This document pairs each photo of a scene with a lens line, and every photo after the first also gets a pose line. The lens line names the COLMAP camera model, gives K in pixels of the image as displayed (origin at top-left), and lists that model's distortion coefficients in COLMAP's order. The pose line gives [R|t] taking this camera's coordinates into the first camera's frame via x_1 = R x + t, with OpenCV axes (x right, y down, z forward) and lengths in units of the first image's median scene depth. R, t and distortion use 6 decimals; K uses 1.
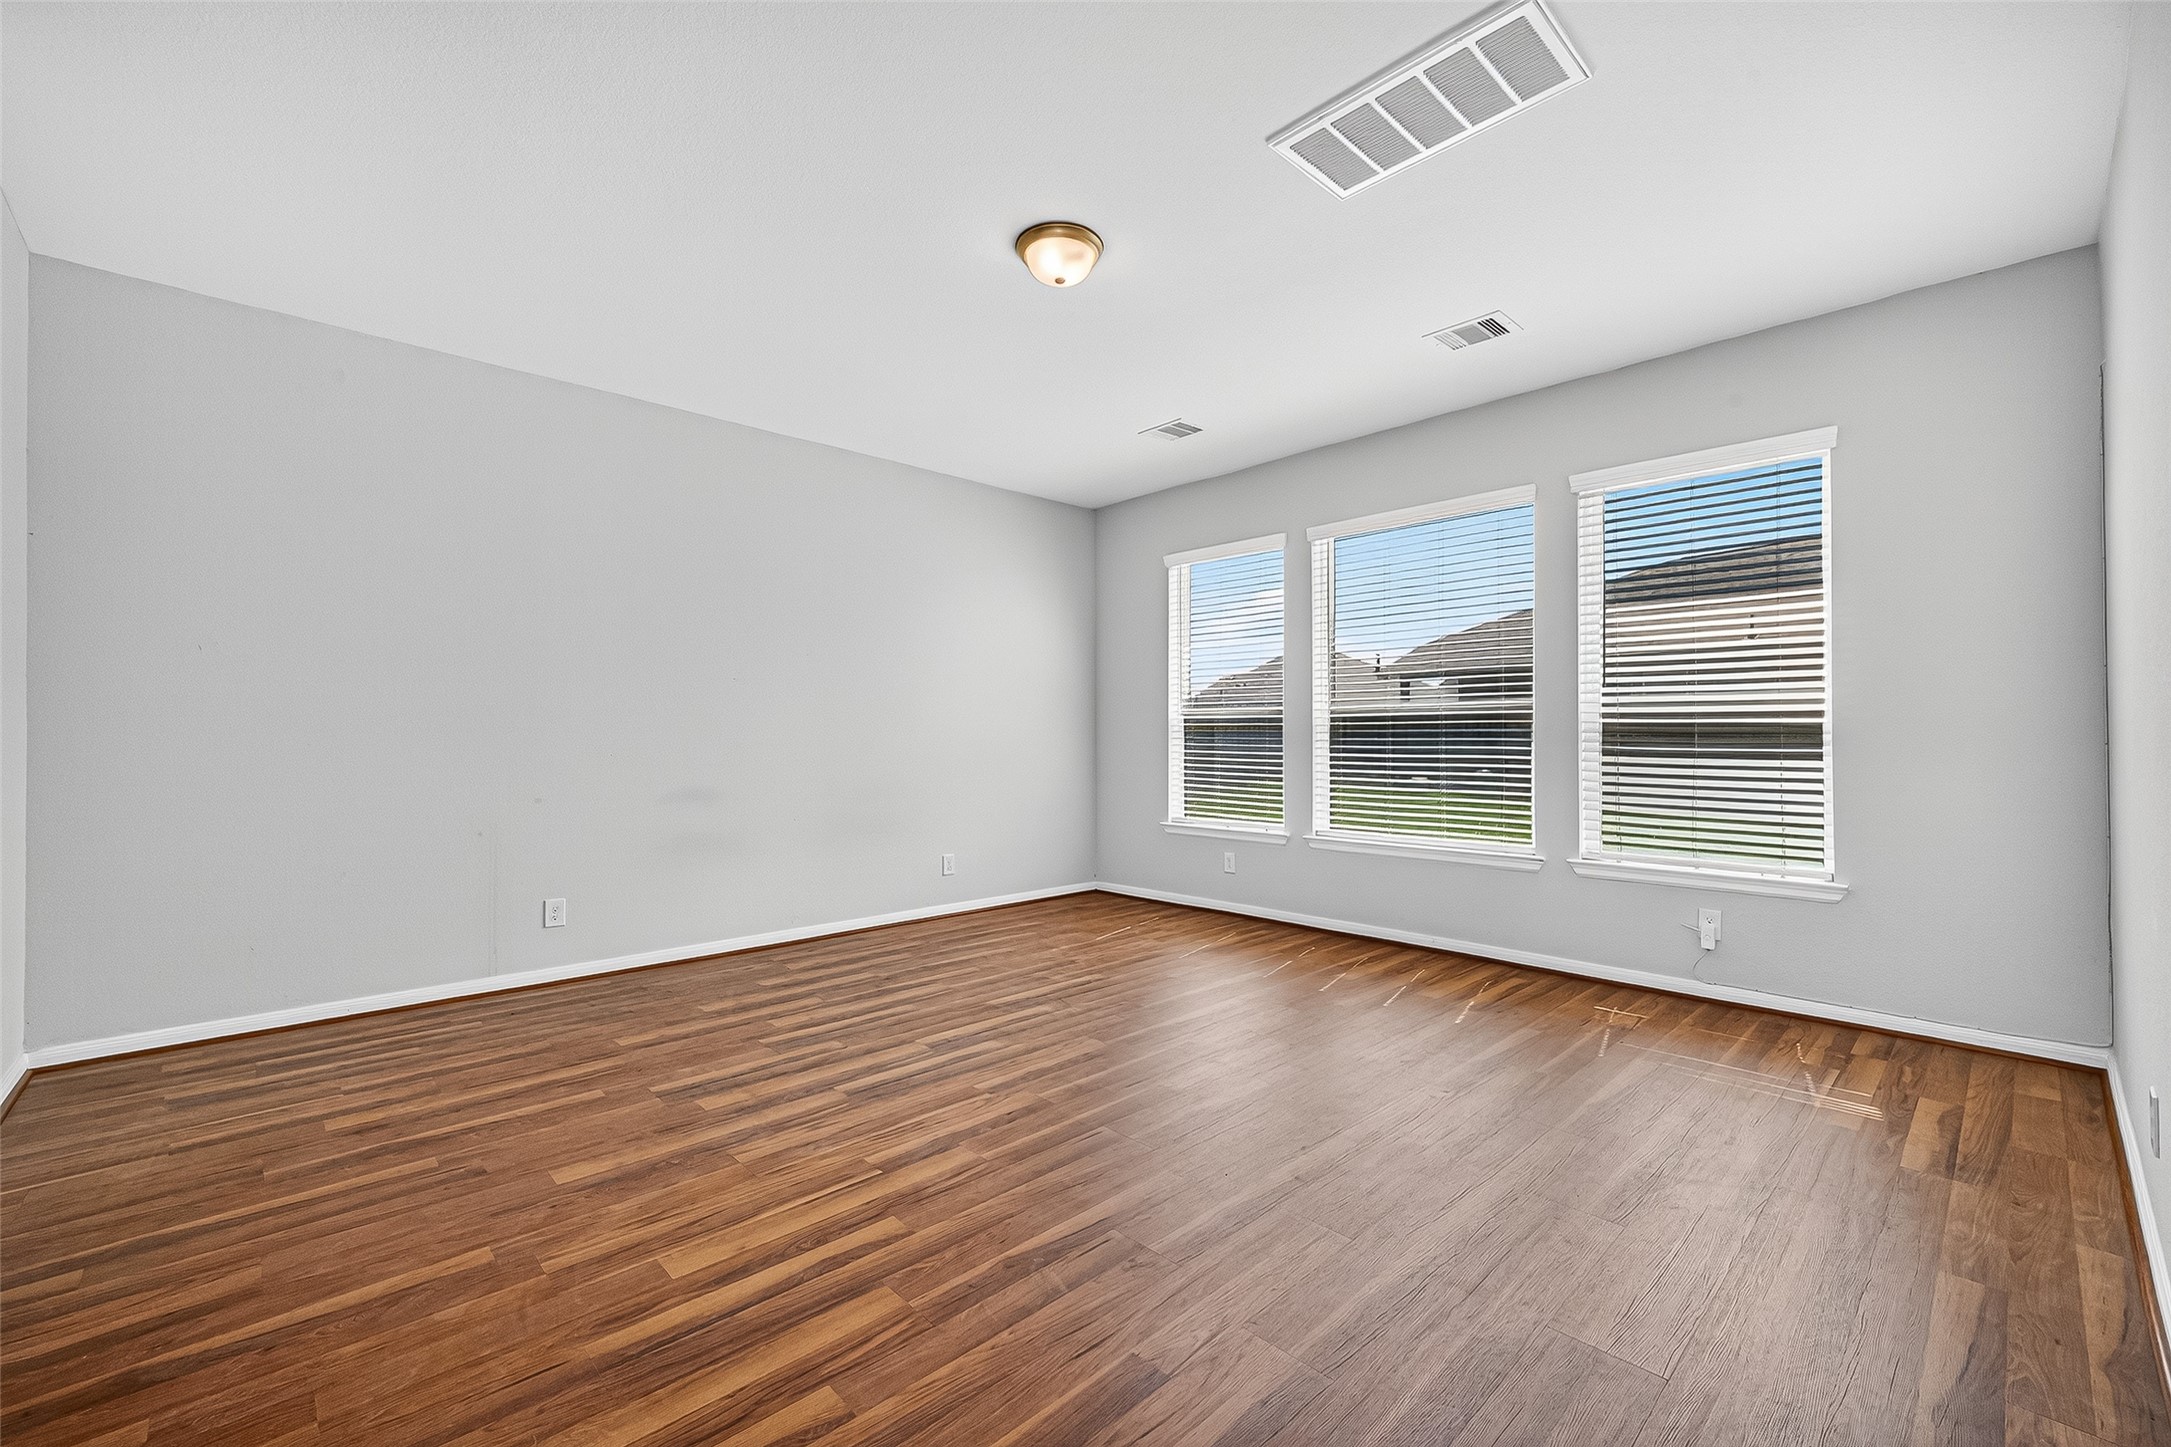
lens RADIAL K [[883.8, 0, 1075.9], [0, 883.8, 720.9], [0, 0, 1]] dist [0.000437, -0.000174]
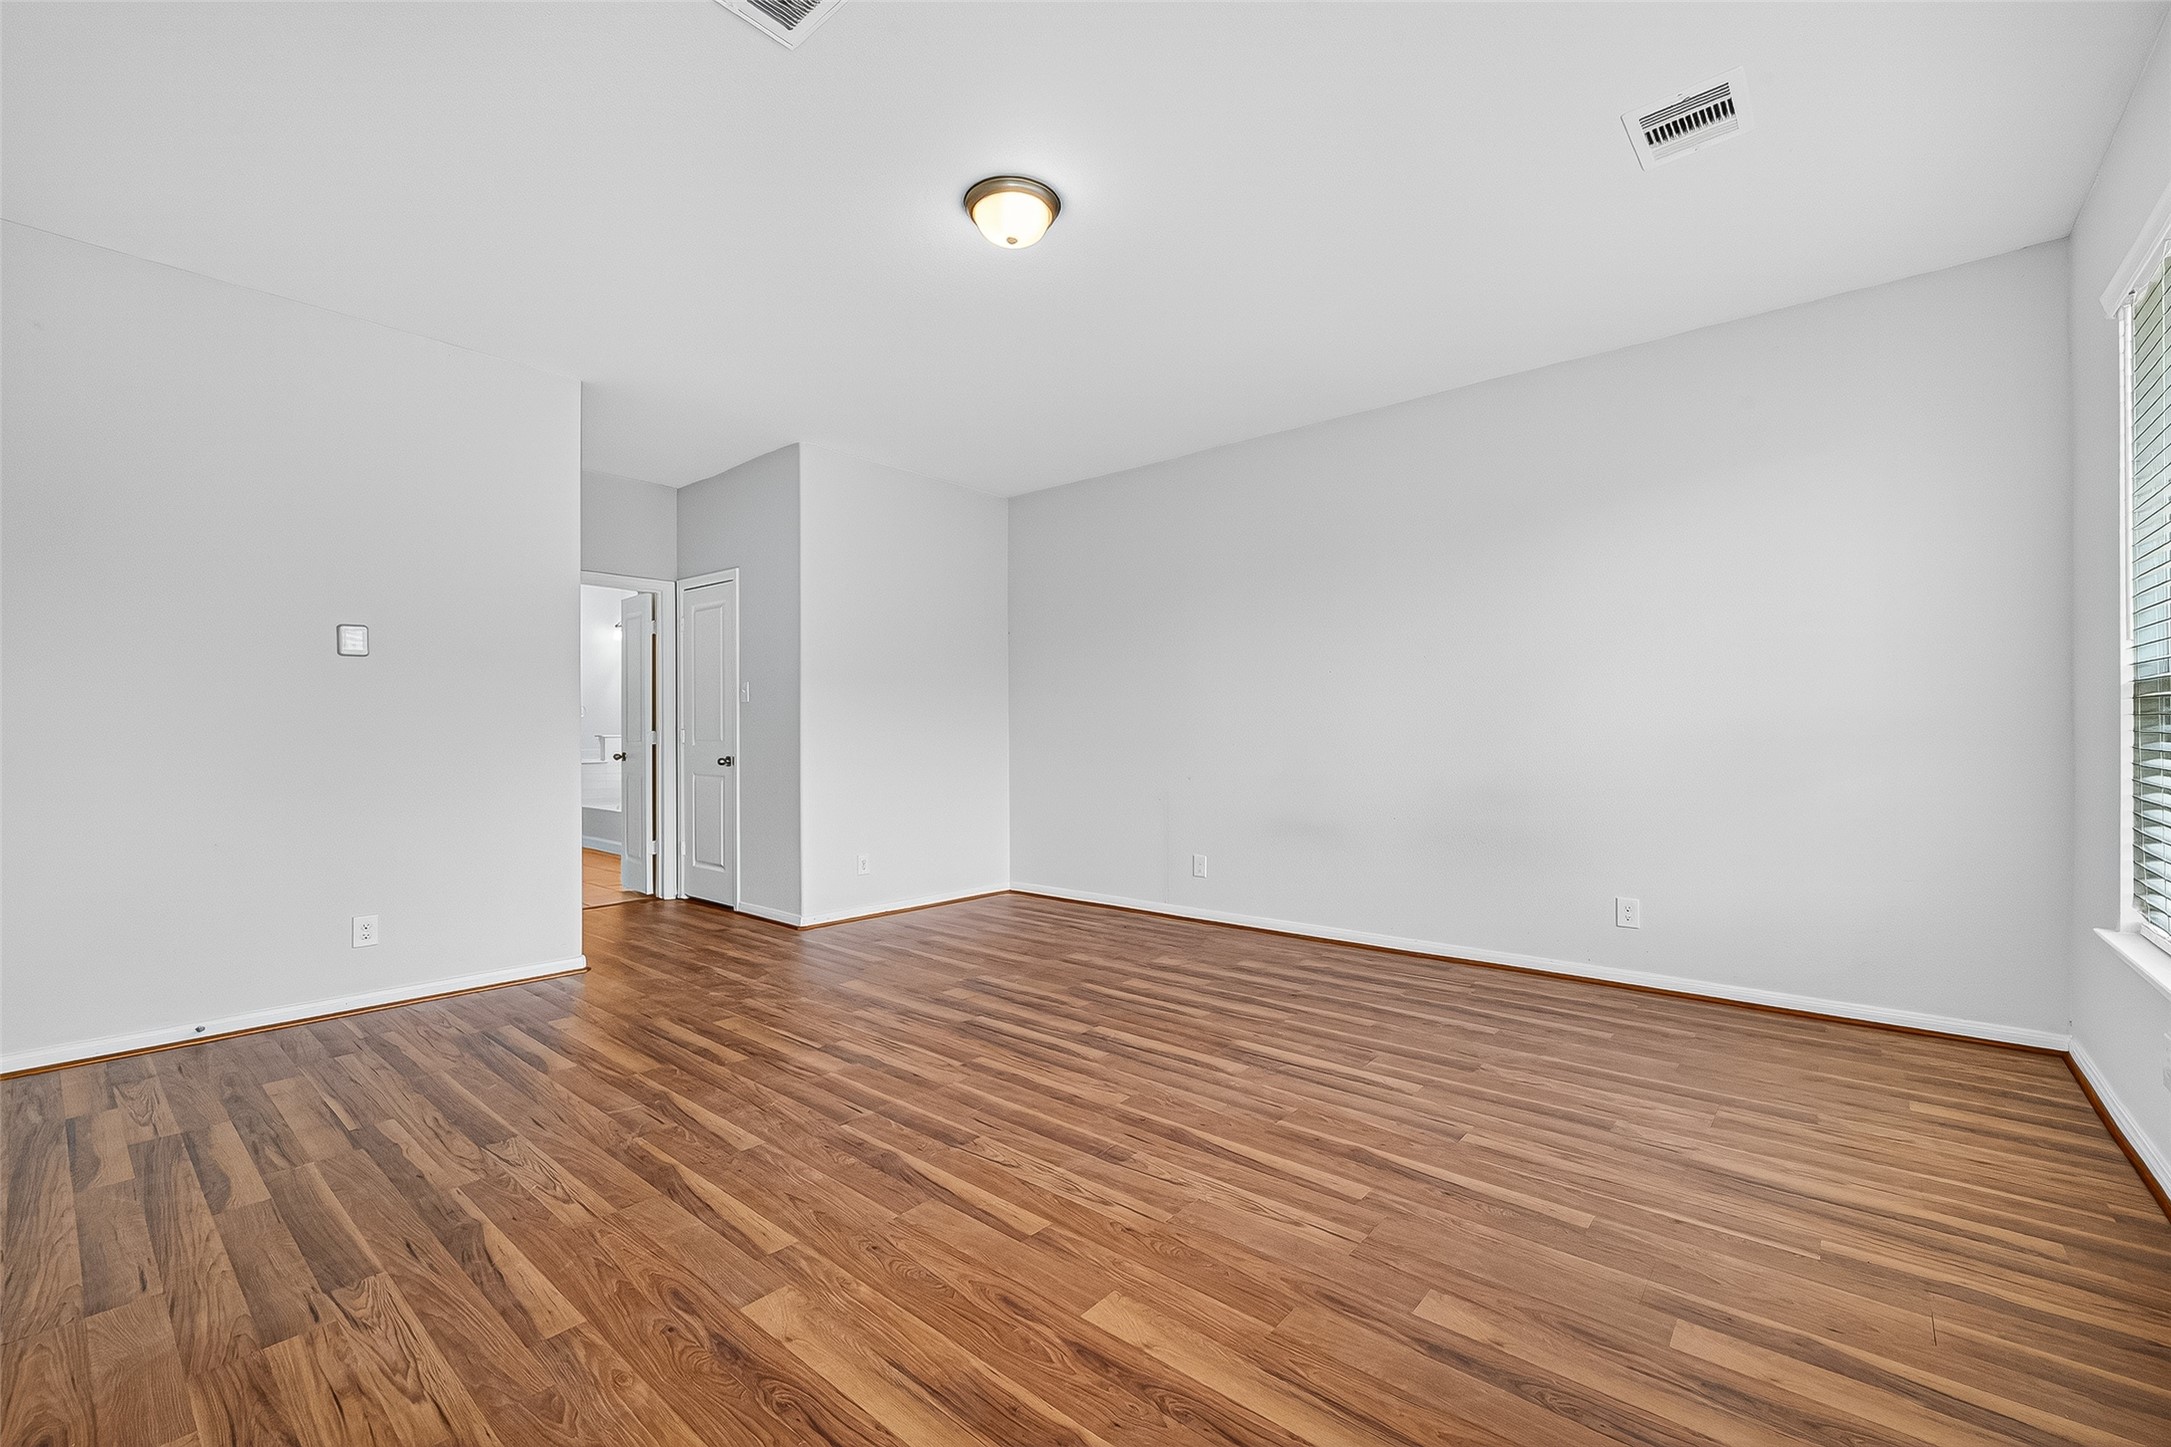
lens RADIAL K [[883.8, 0, 1103.1], [0, 883.8, 748.8], [0, 0, 1]] dist [0.000437, -0.000174]
pose [[0.130113, 0.018270, -0.991331, 0.939196], [0.022683, 0.999514, 0.021398, 0.026173], [0.991240, -0.025270, 0.129635, 1.014848]]
